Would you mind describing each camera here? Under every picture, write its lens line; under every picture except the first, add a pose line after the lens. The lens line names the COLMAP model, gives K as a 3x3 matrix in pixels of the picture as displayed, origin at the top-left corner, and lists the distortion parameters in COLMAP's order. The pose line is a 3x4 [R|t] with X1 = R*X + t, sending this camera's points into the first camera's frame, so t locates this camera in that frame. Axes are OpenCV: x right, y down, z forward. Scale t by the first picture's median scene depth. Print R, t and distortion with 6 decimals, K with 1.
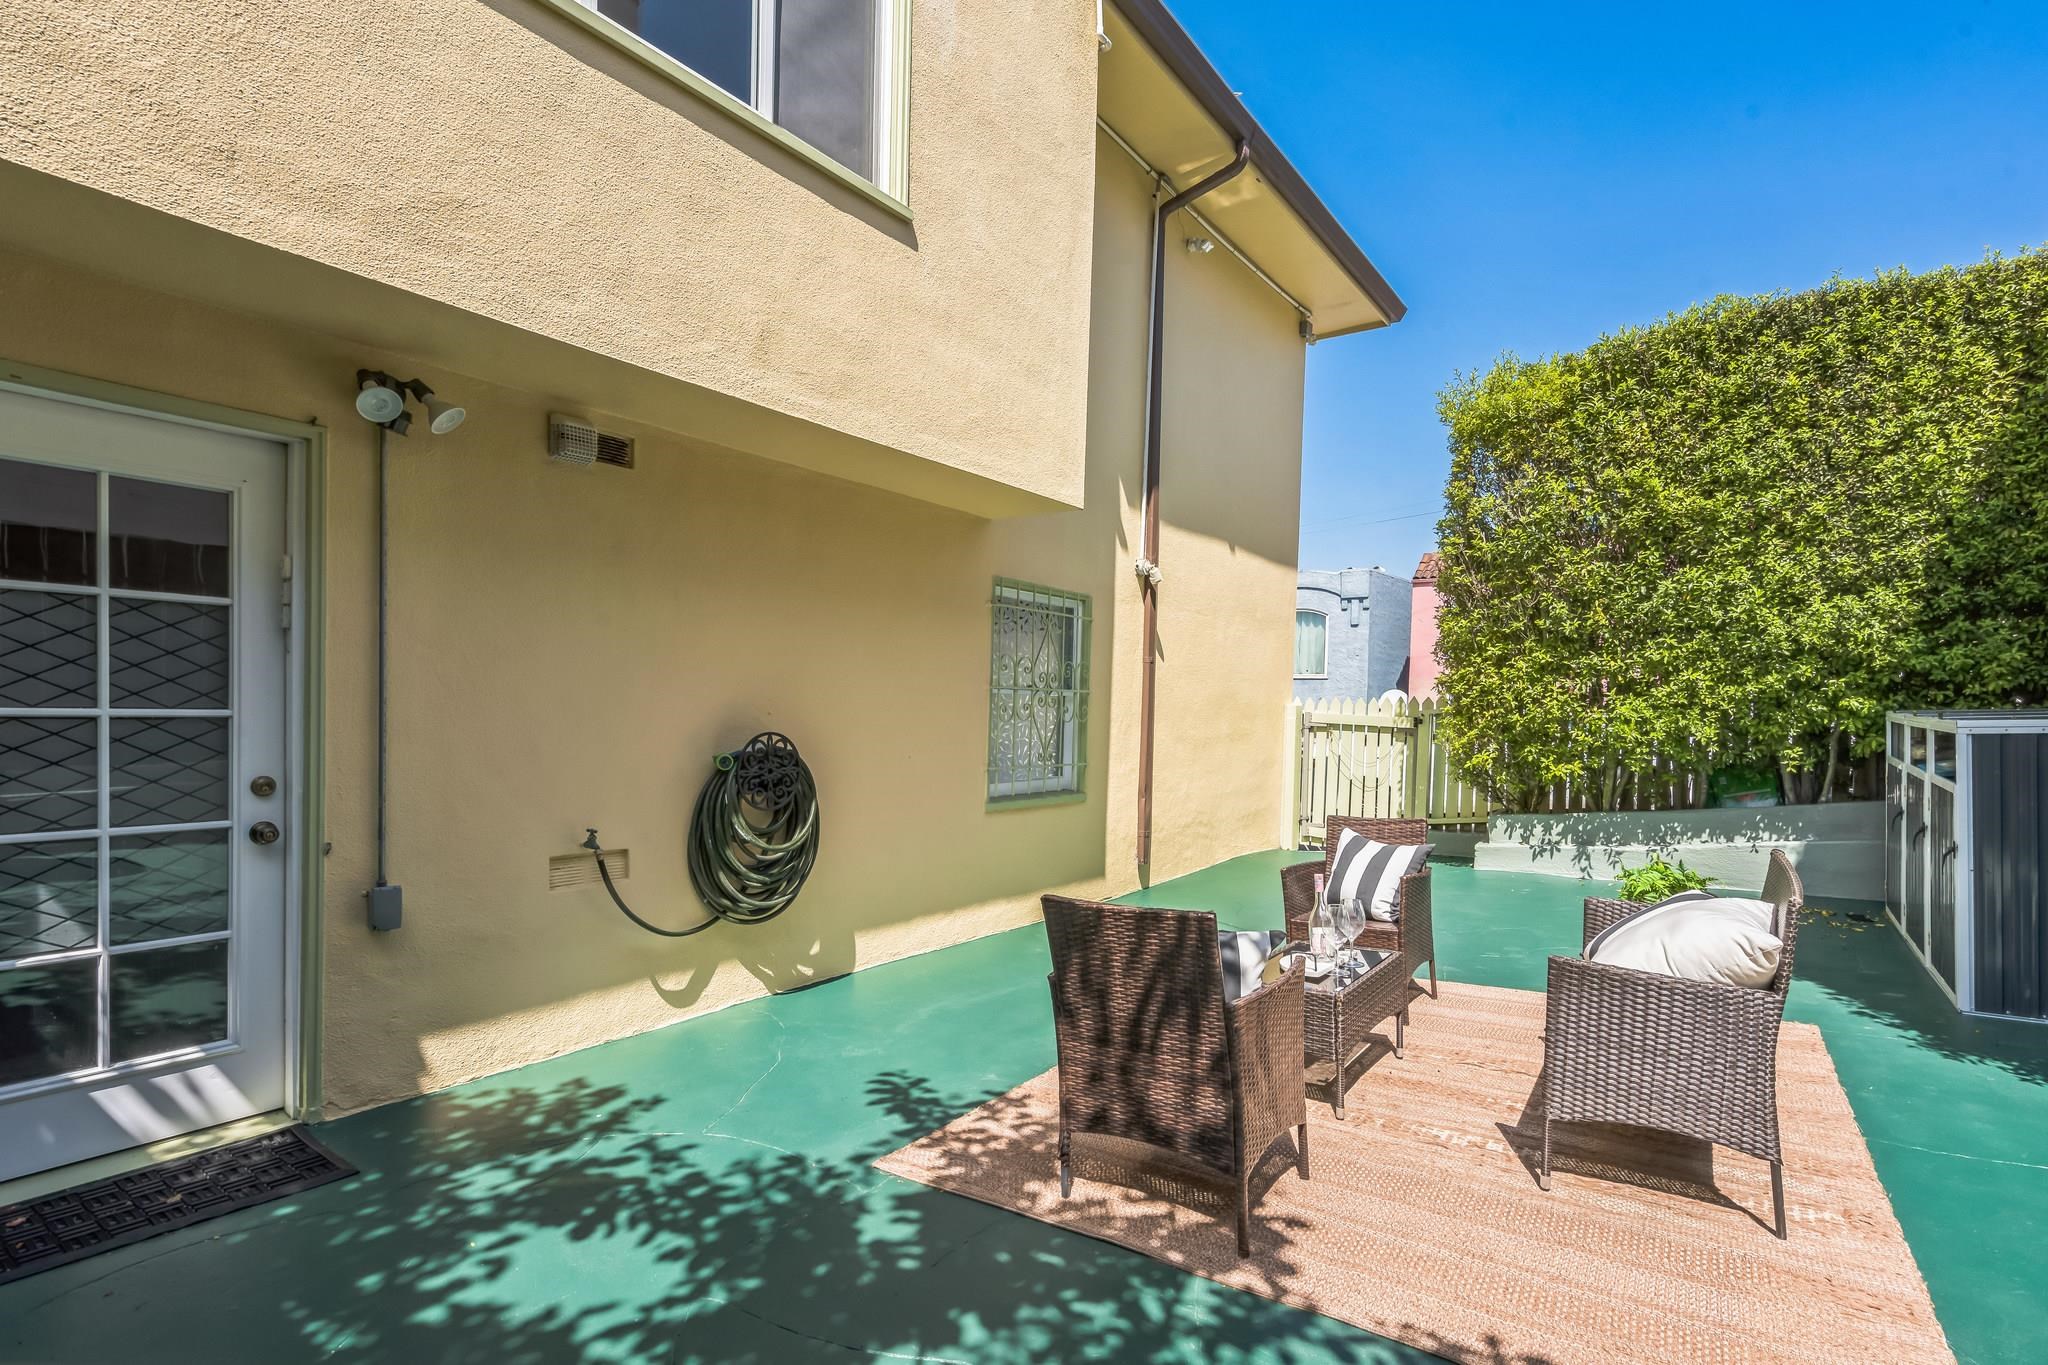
lens RADIAL K [[976.6, 0, 1023.7], [0, 976.6, 714.8], [0, 0, 1]] dist [-0.000652, 0.000328]
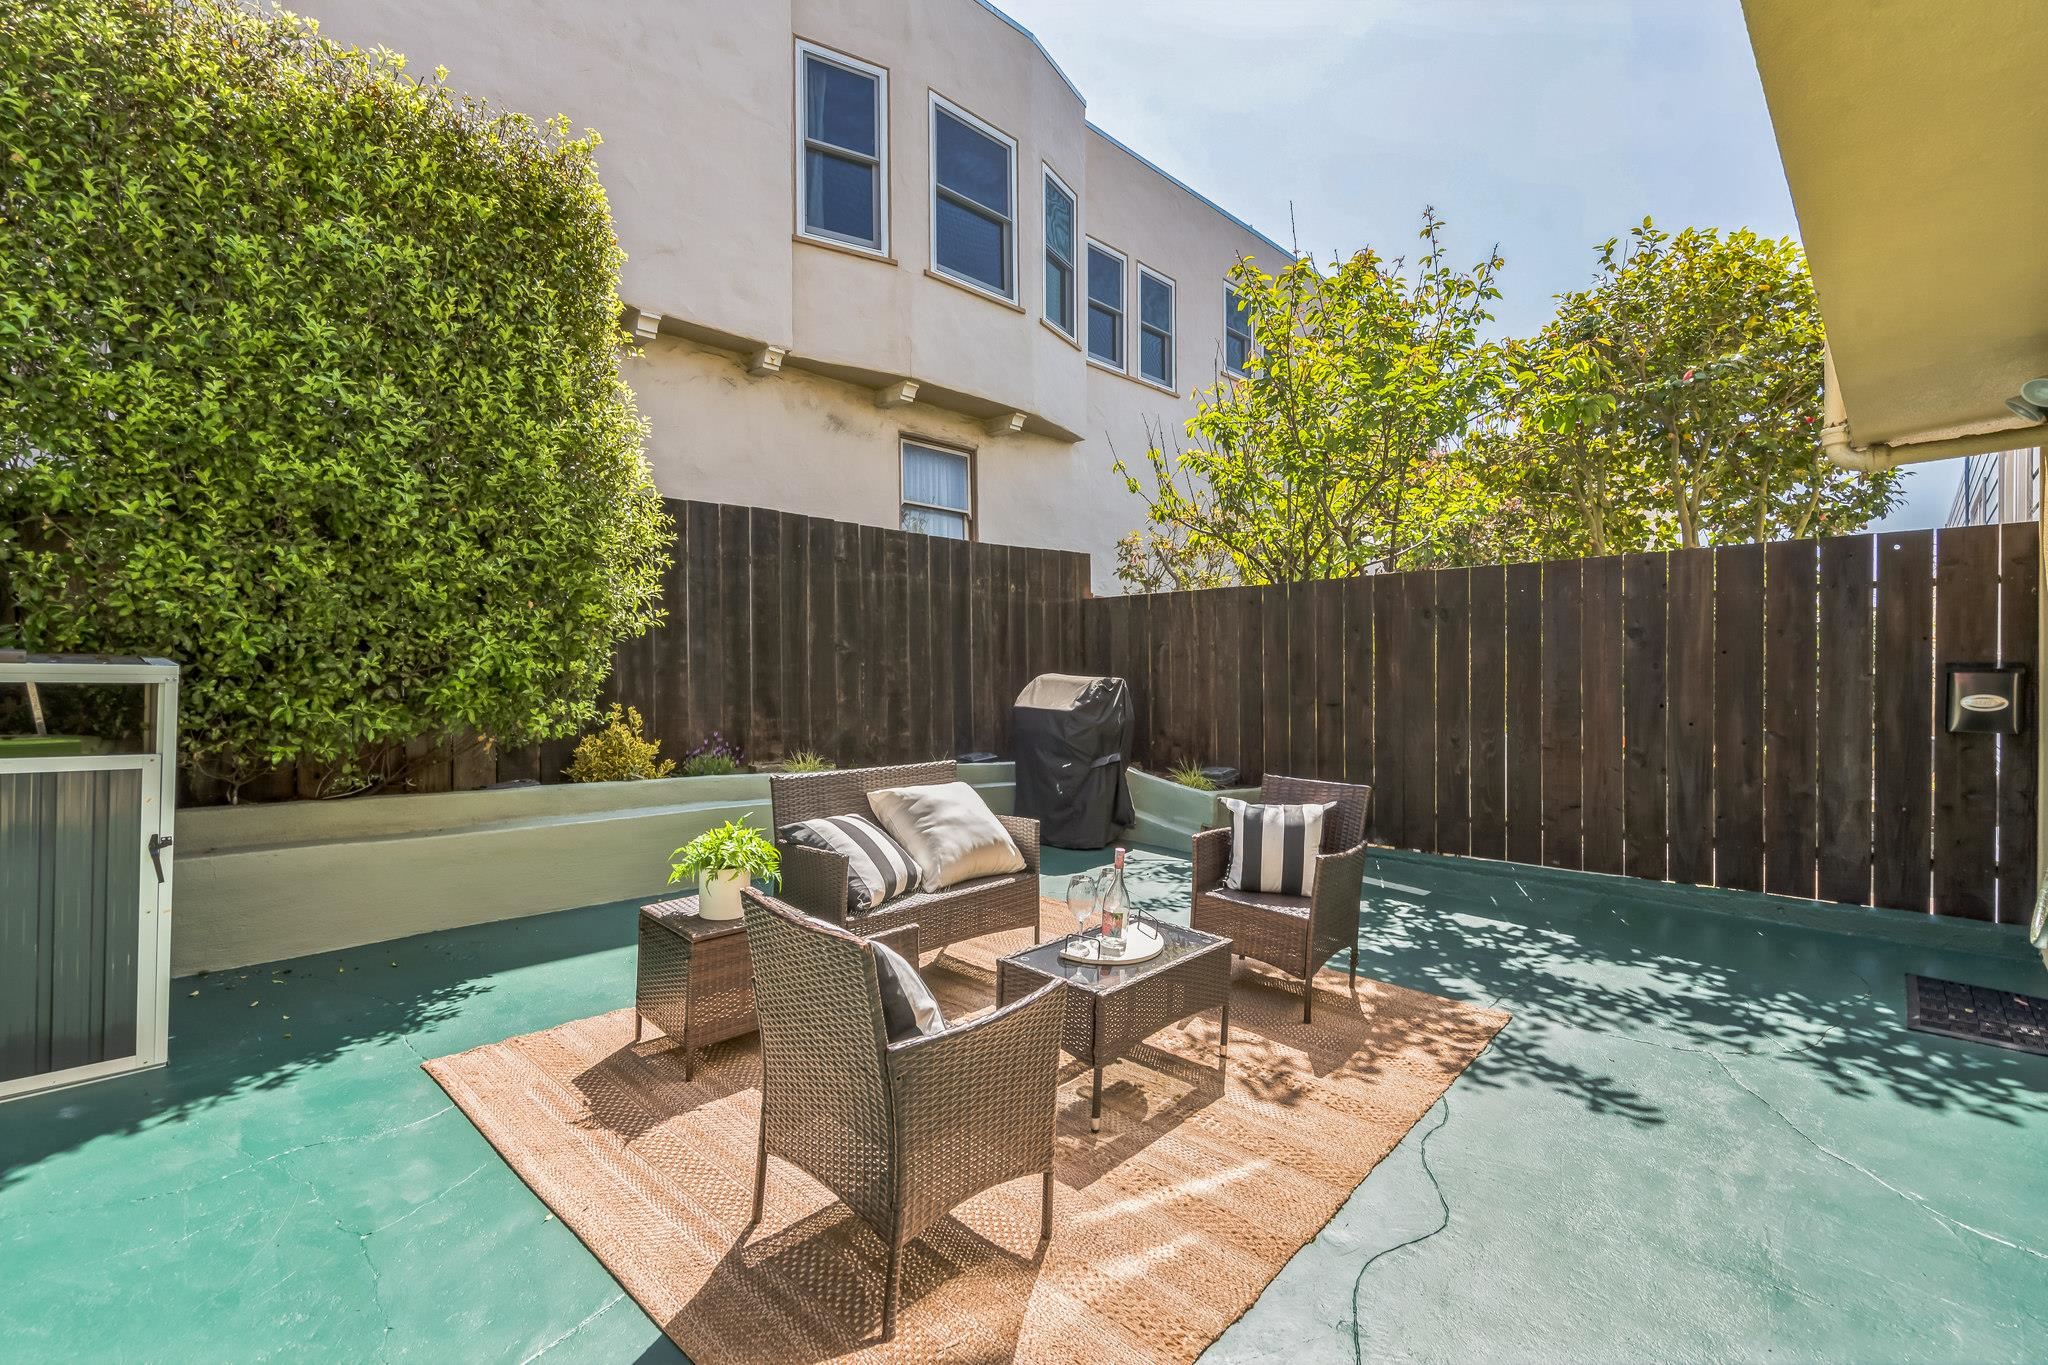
lens RADIAL K [[910.7, 0, 1009.3], [0, 910.7, 676.7], [0, 0, 1]] dist [-0.001319, 0.000395]
pose [[-0.990542, -0.021581, 0.135500, 0.354251], [-0.018402, 0.999526, 0.024665, -0.018096], [-0.135968, 0.021939, -0.990470, 2.200300]]
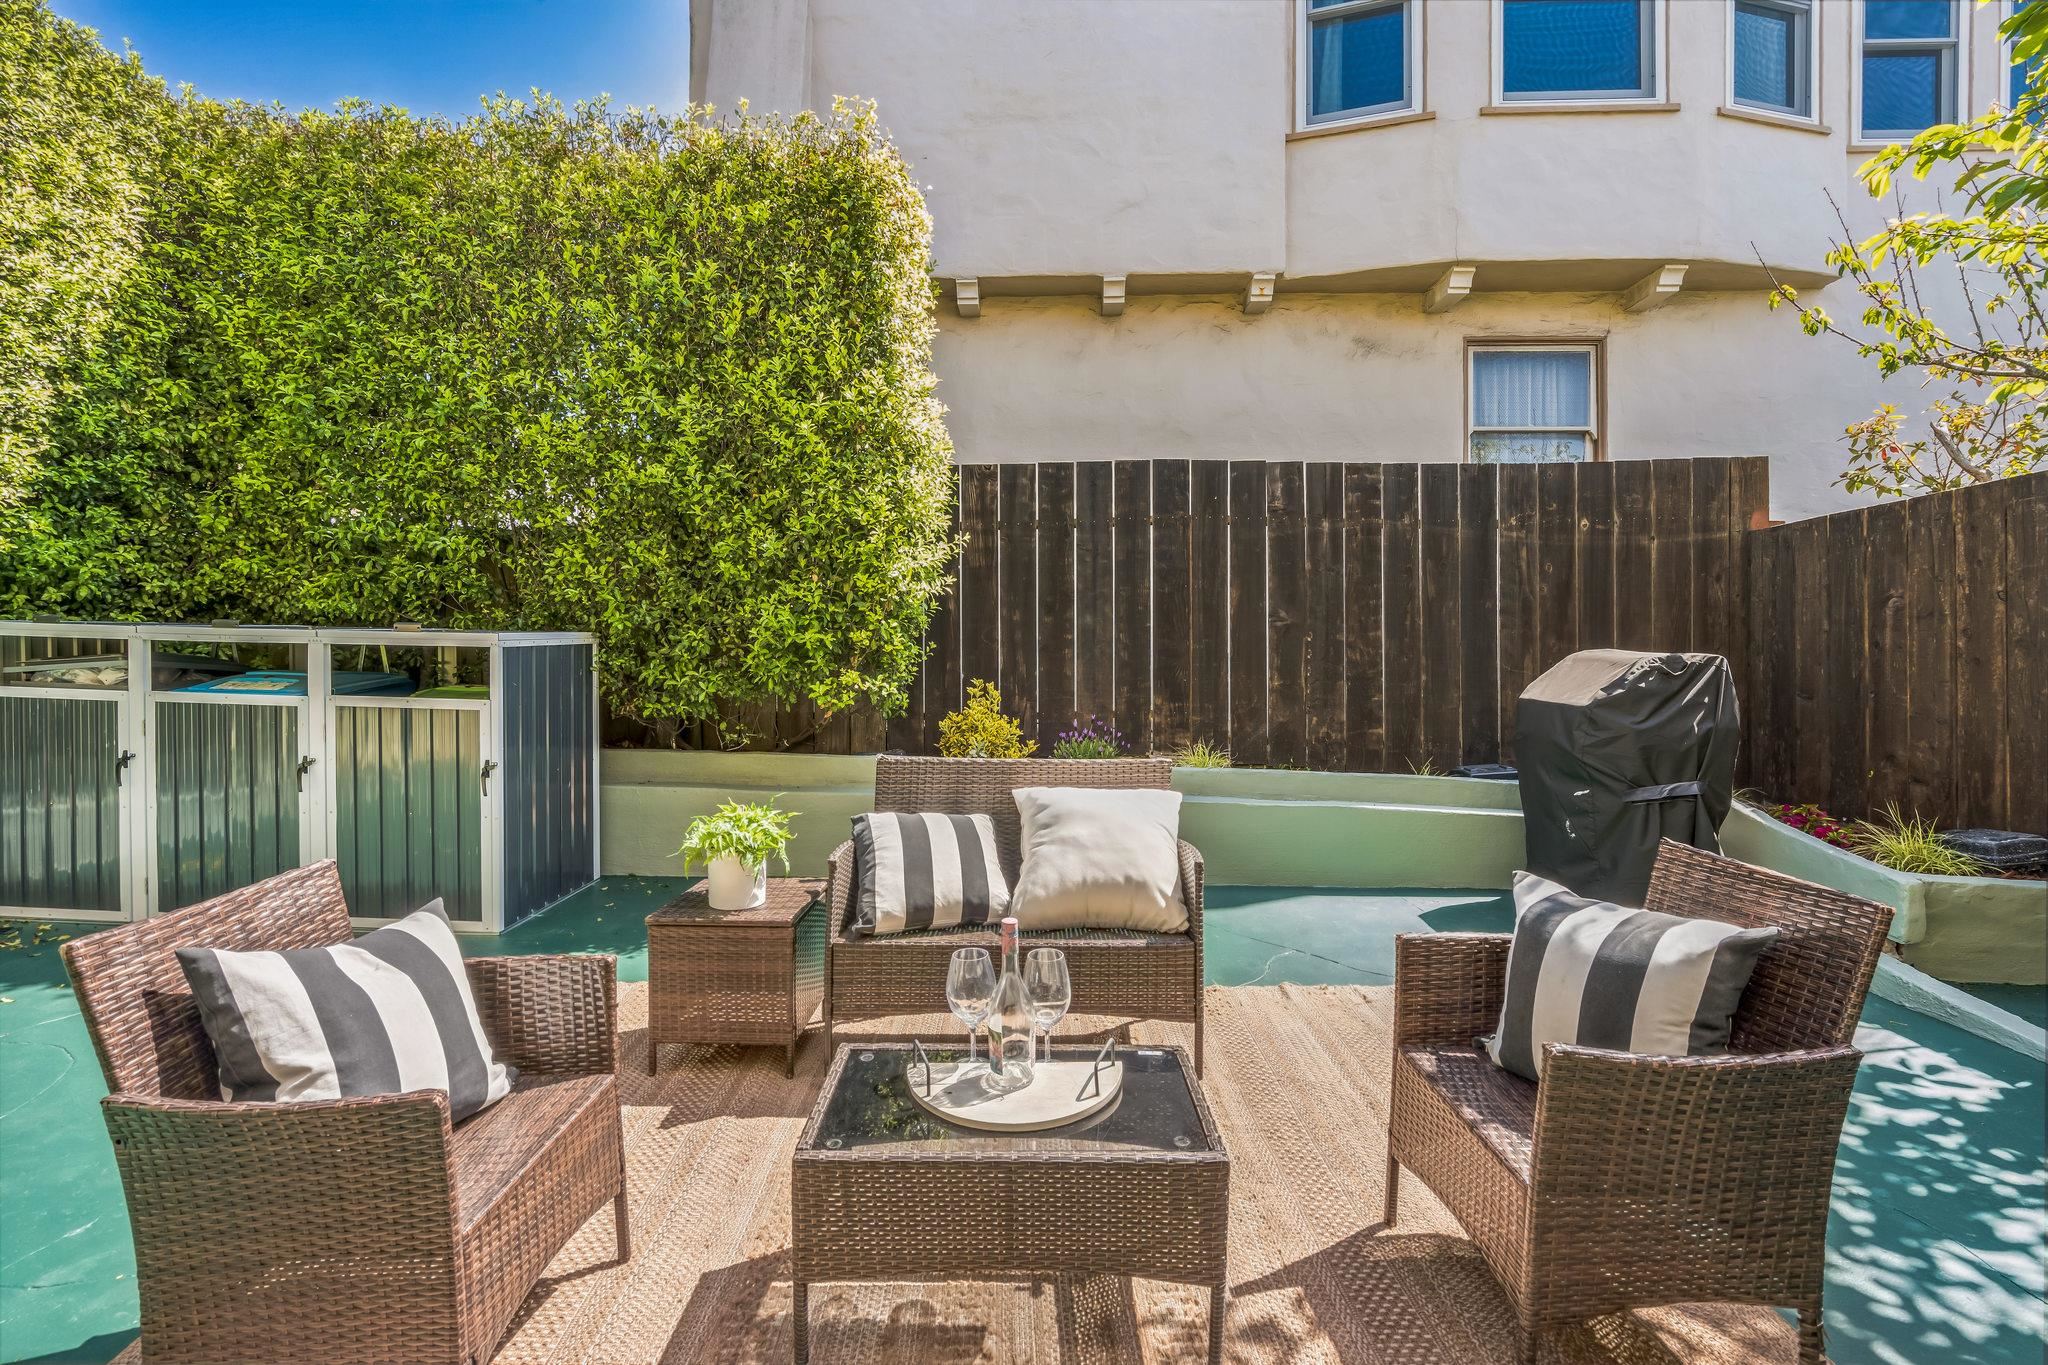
lens RADIAL K [[910.7, 0, 1009.3], [0, 910.7, 676.7], [0, 0, 1]] dist [-0.001319, 0.000395]
pose [[-0.579034, -0.031982, 0.814676, -0.097866], [-0.001888, 0.999280, 0.037888, 0.020464], [-0.815301, 0.020400, -0.578678, 1.515333]]
